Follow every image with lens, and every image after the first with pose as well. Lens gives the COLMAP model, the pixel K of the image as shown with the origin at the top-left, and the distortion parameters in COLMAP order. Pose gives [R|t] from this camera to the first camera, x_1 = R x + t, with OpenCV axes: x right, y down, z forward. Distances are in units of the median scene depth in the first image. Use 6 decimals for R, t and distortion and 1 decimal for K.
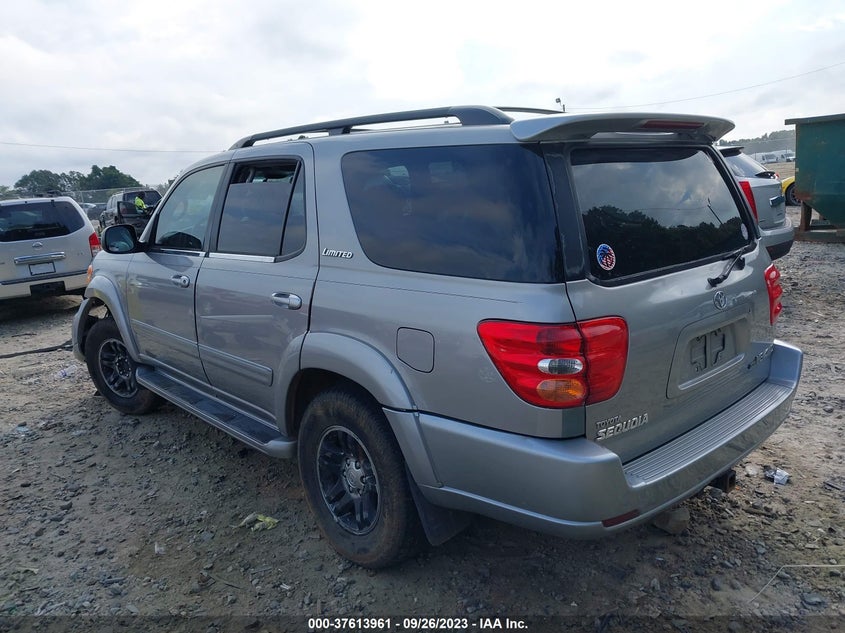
lens RADIAL K [[650.7, 0, 422.3], [0, 650.7, 314.8], [0, 0, 1]] dist [0.006989, -0.000893]
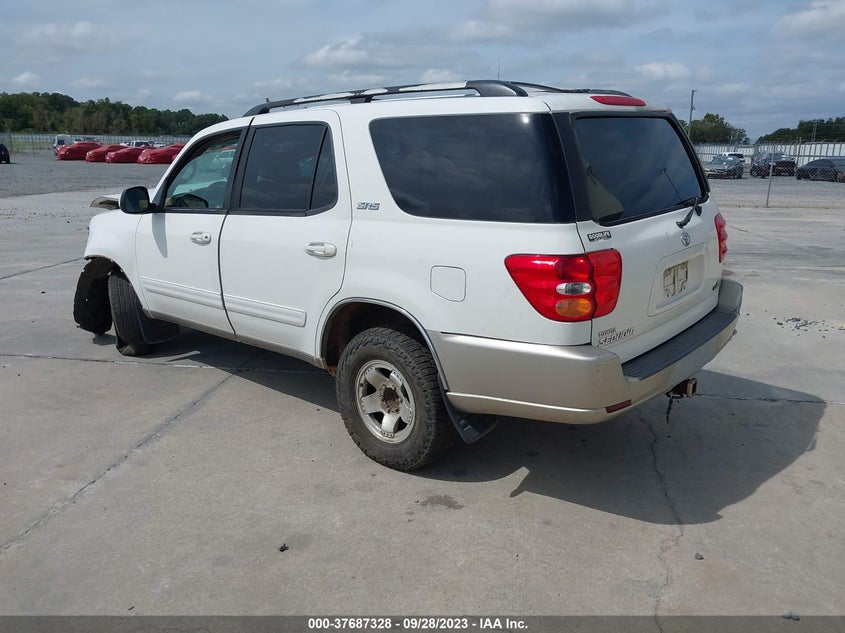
lens RADIAL K [[650.7, 0, 419.6], [0, 650.7, 315.2], [0, 0, 1]] dist [0.006989, -0.000893]
pose [[0.994456, -0.026642, 0.101724, -0.186911], [0.022010, 0.998681, 0.046386, 0.055358], [-0.102826, -0.043890, 0.993731, -0.203036]]
